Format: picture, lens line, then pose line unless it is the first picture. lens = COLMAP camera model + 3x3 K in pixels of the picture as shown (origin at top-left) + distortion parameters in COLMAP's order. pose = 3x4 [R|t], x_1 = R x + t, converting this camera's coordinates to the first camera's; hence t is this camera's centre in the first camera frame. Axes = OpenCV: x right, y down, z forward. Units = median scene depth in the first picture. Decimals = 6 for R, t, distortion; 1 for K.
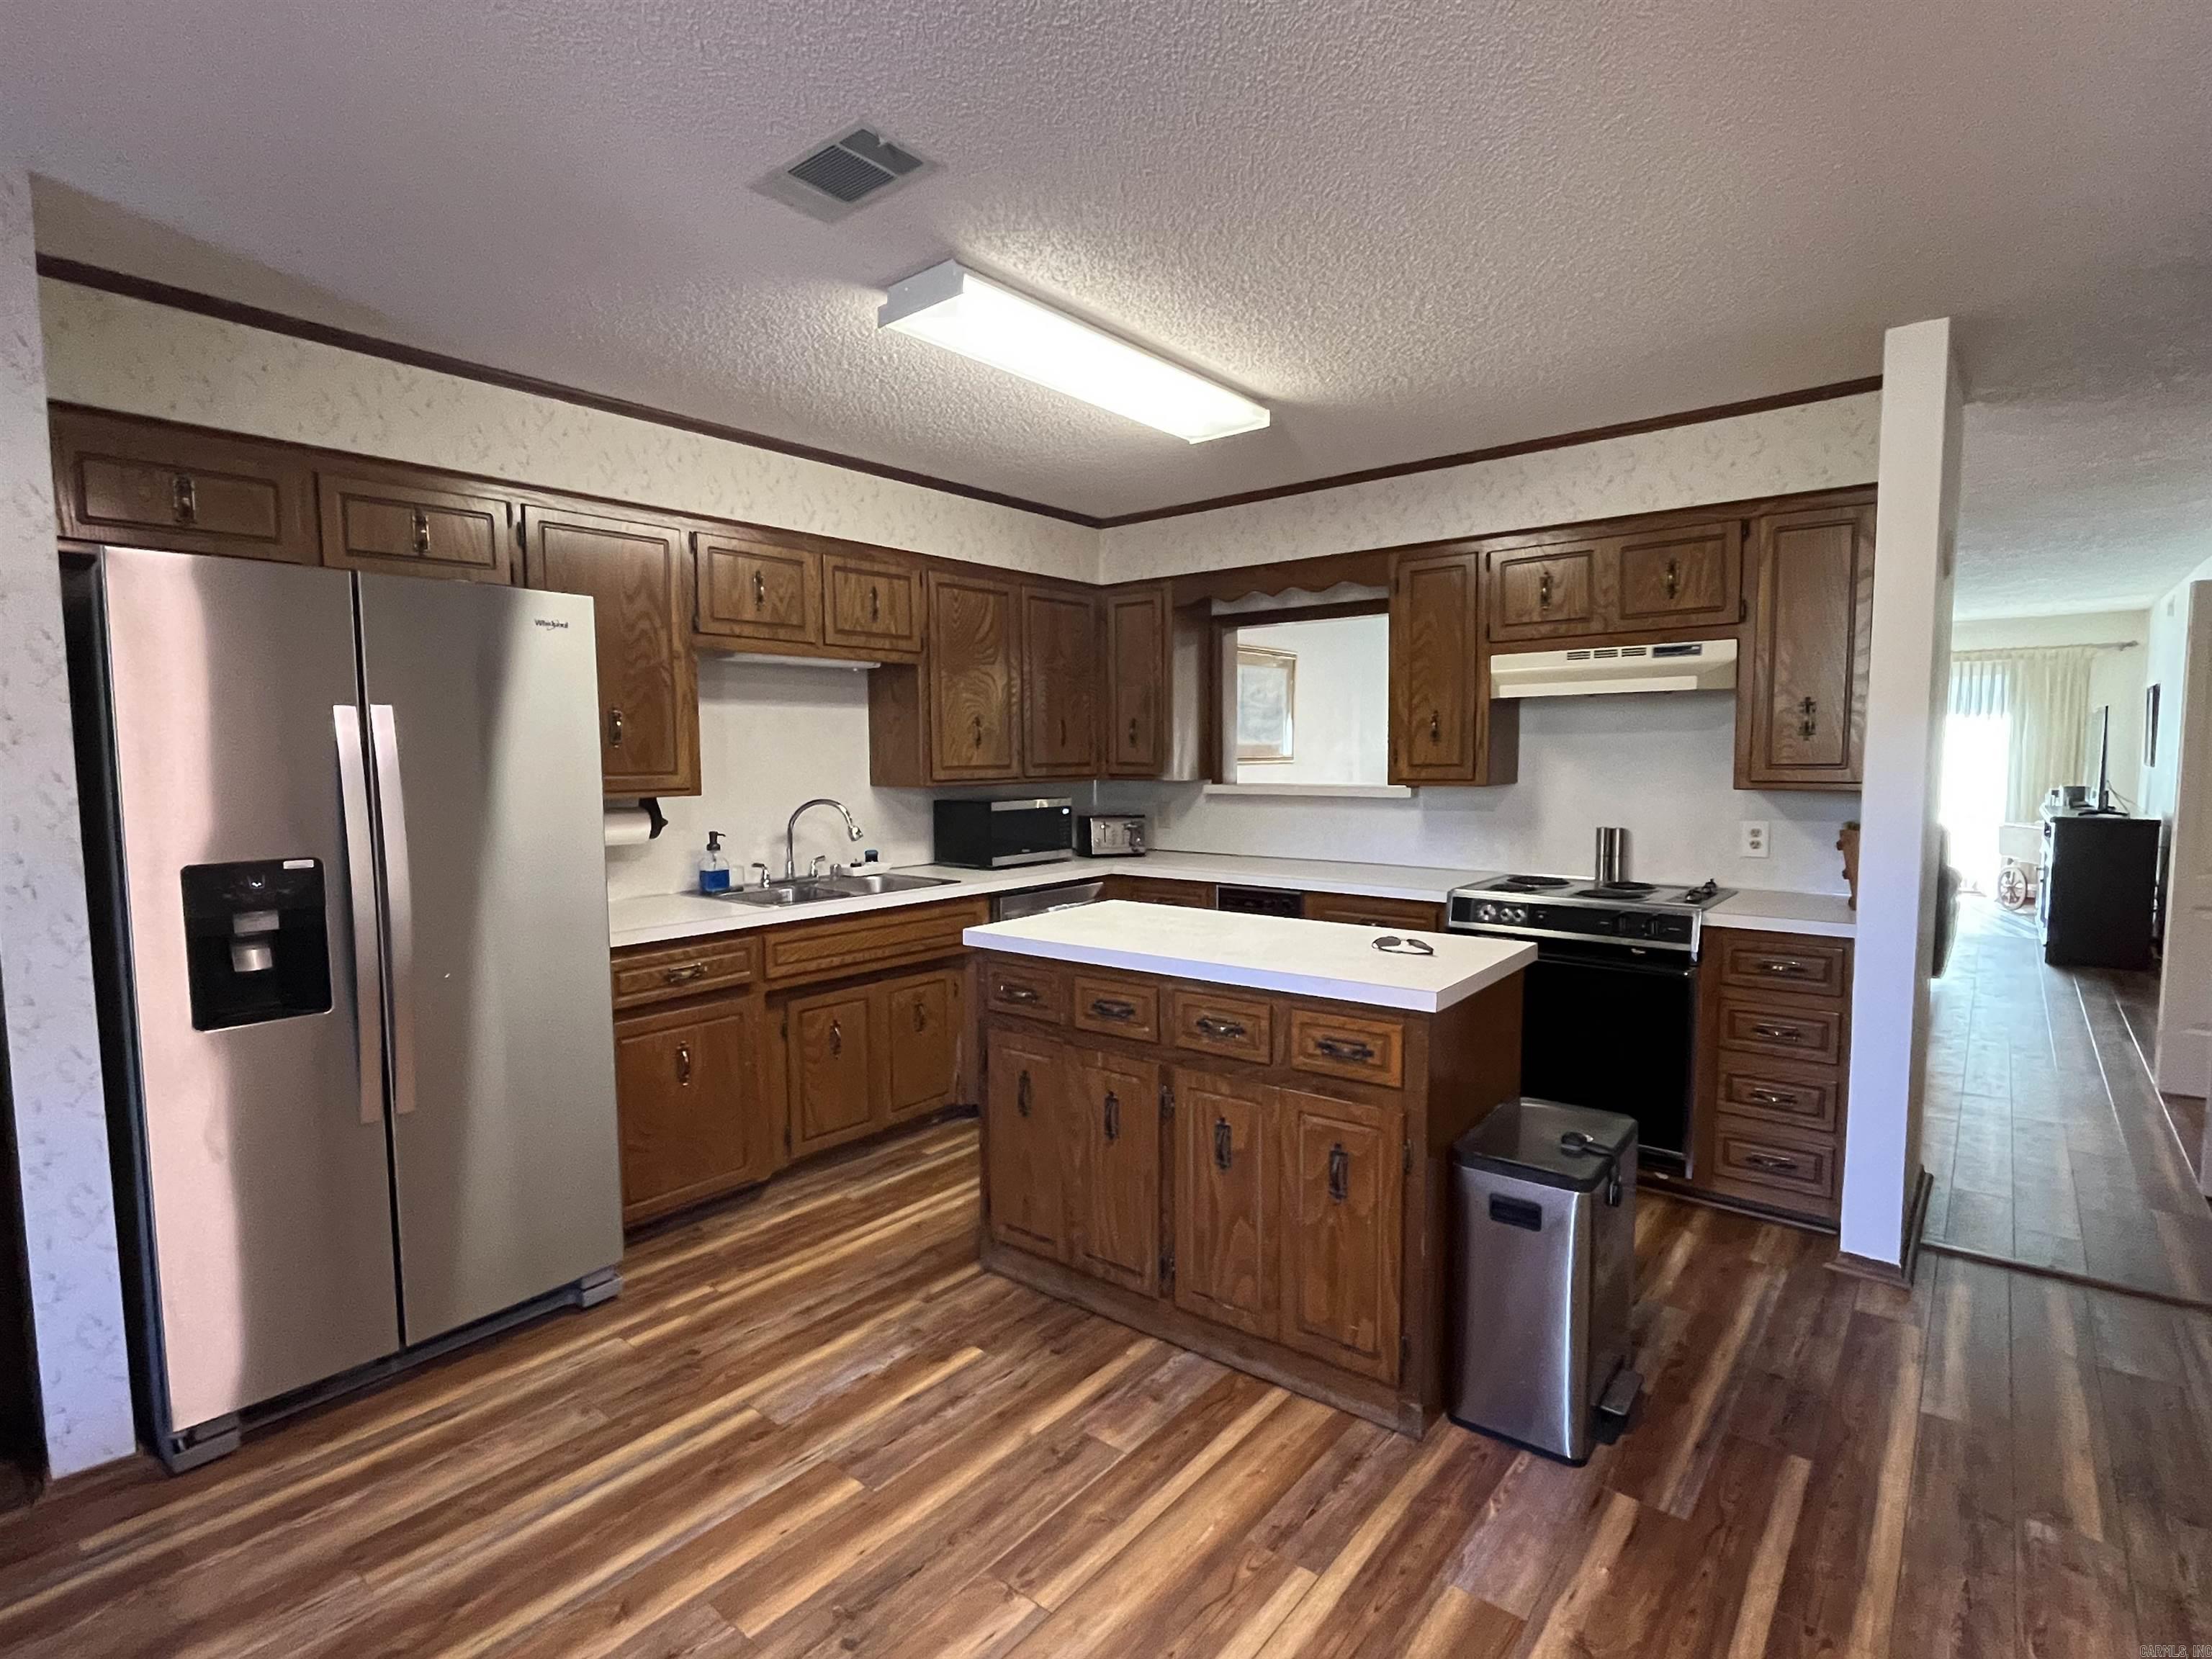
lens RADIAL K [[1089.5, 0, 1102.7], [0, 1089.5, 849.8], [0, 0, 1]] dist [0.004032, 0.000524]
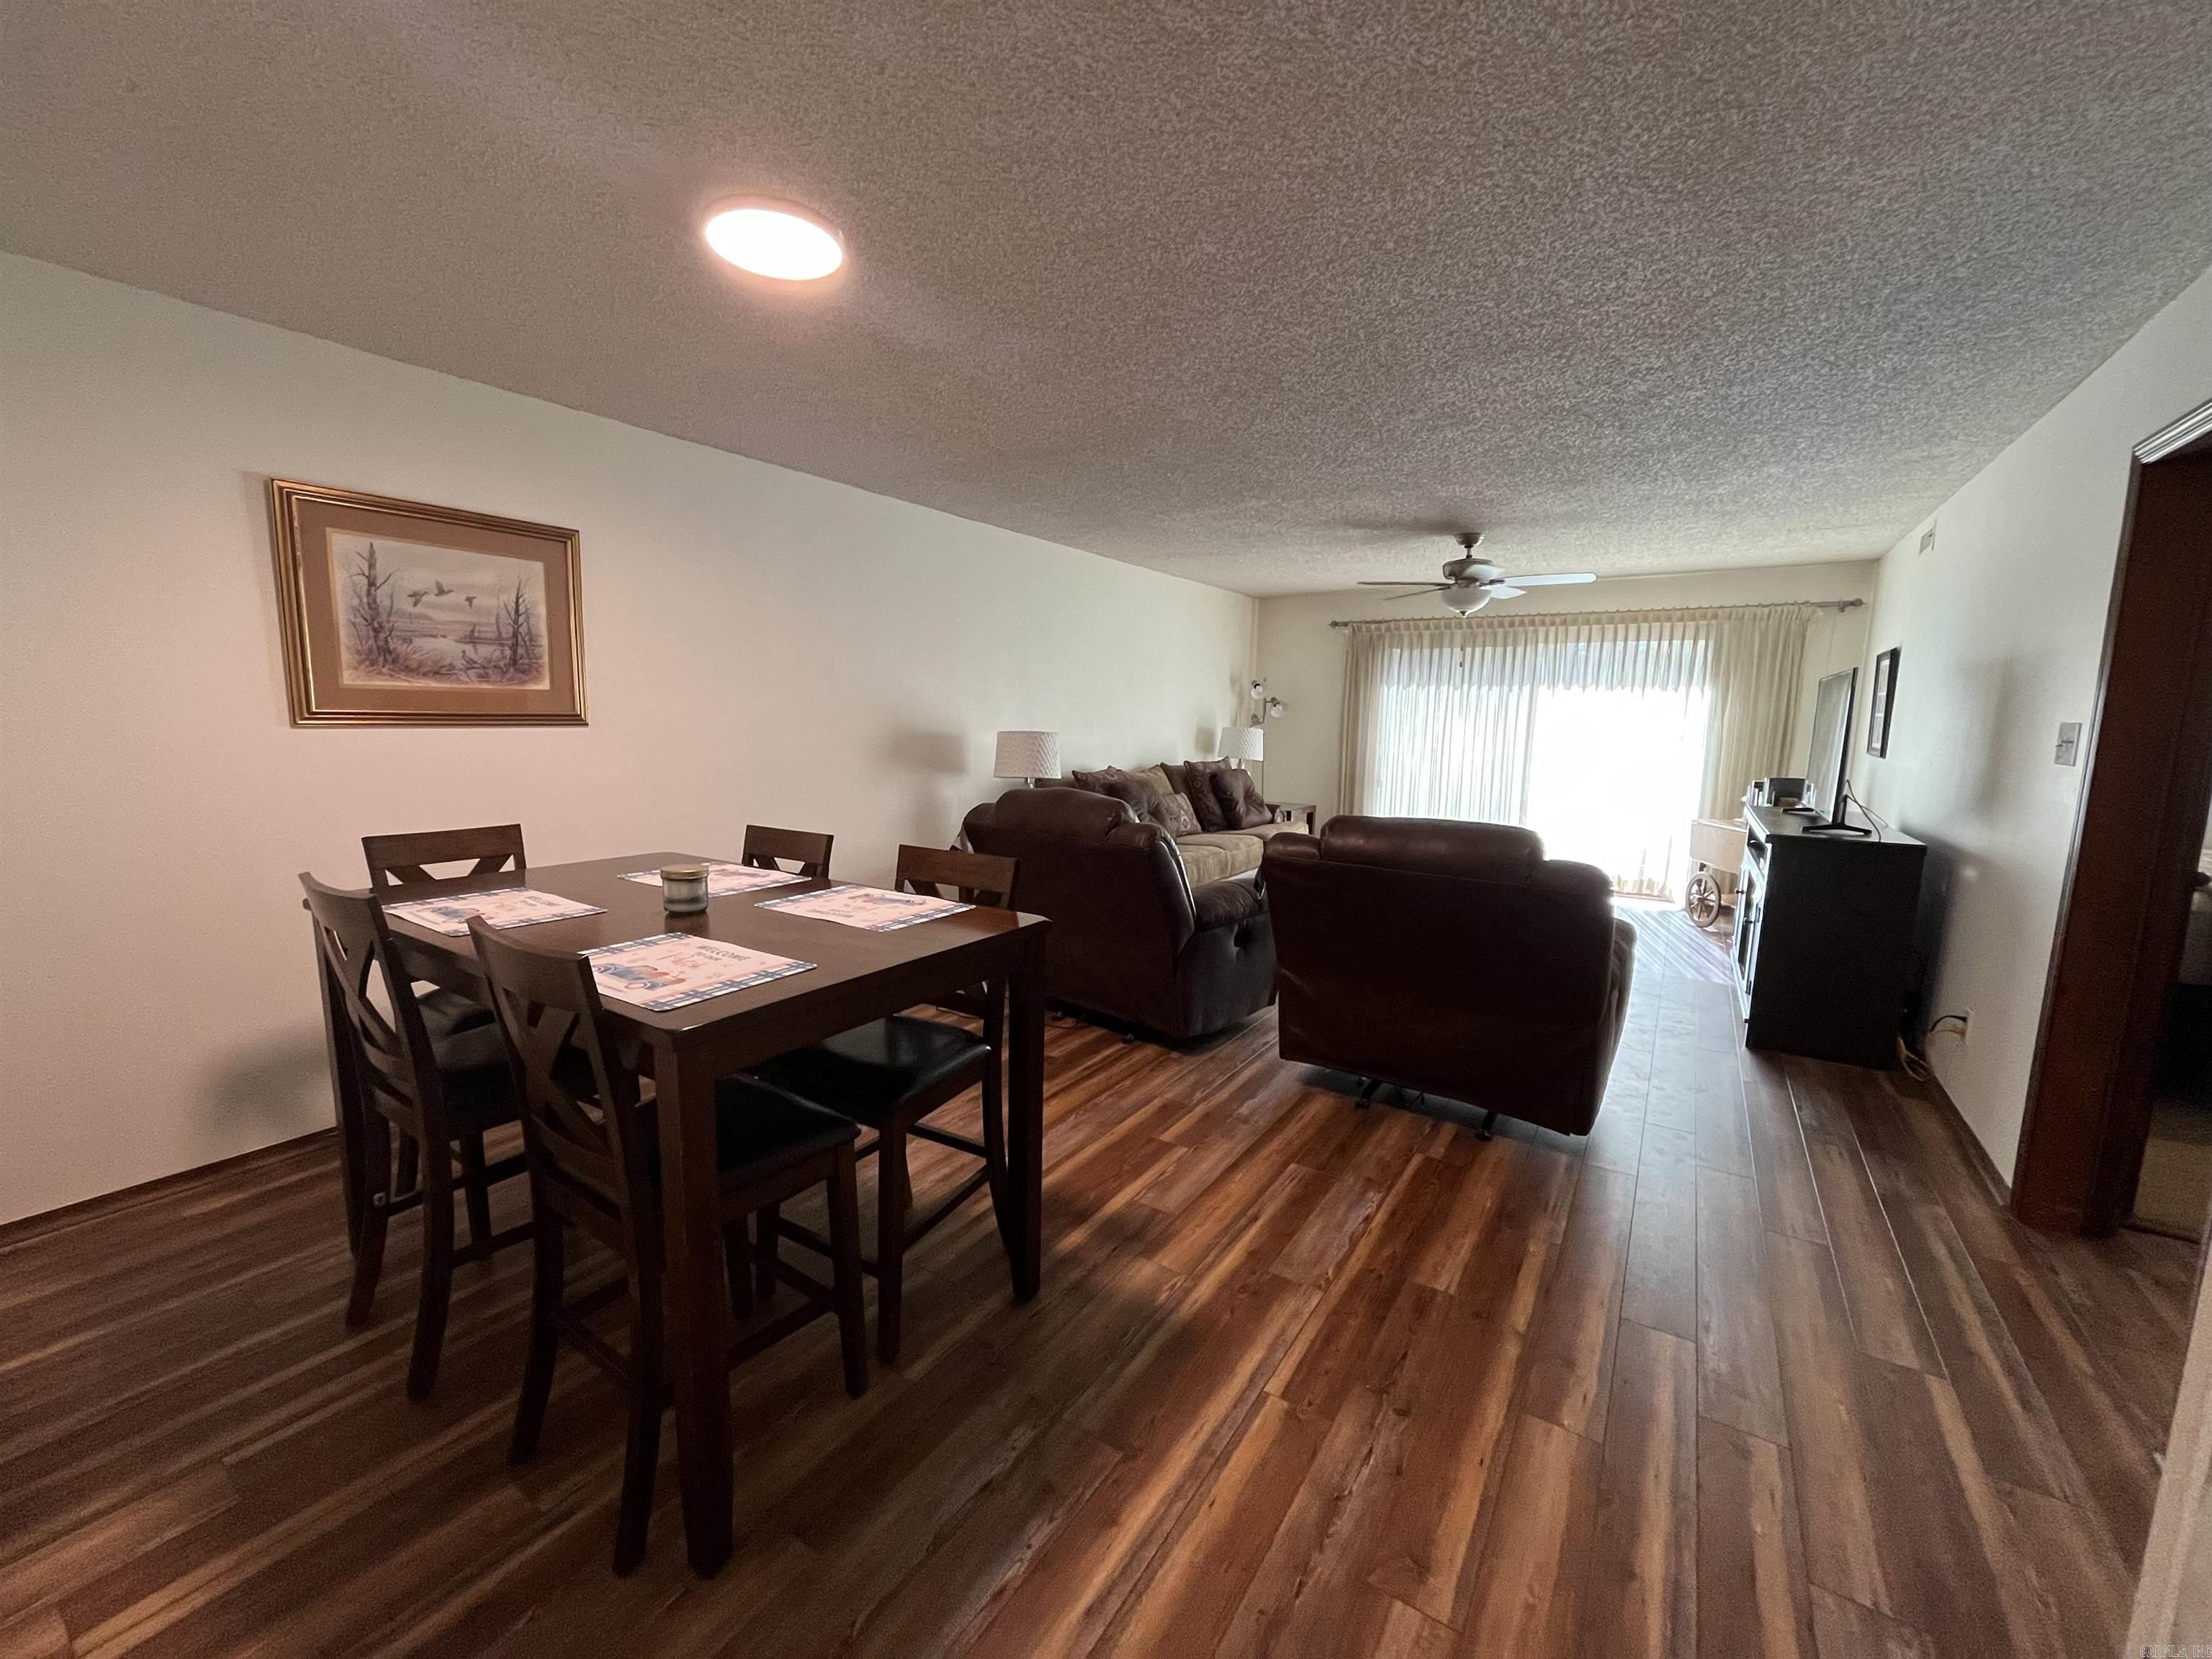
lens RADIAL K [[890.8, 0, 1095.3], [0, 890.8, 845.7], [0, 0, 1]] dist [-0.002547, -0.000052]
pose [[0.994891, 0.014244, 0.099947, 0.323421], [-0.019869, 0.998260, 0.055510, -0.034693], [-0.098982, -0.057212, 0.993443, 0.399023]]
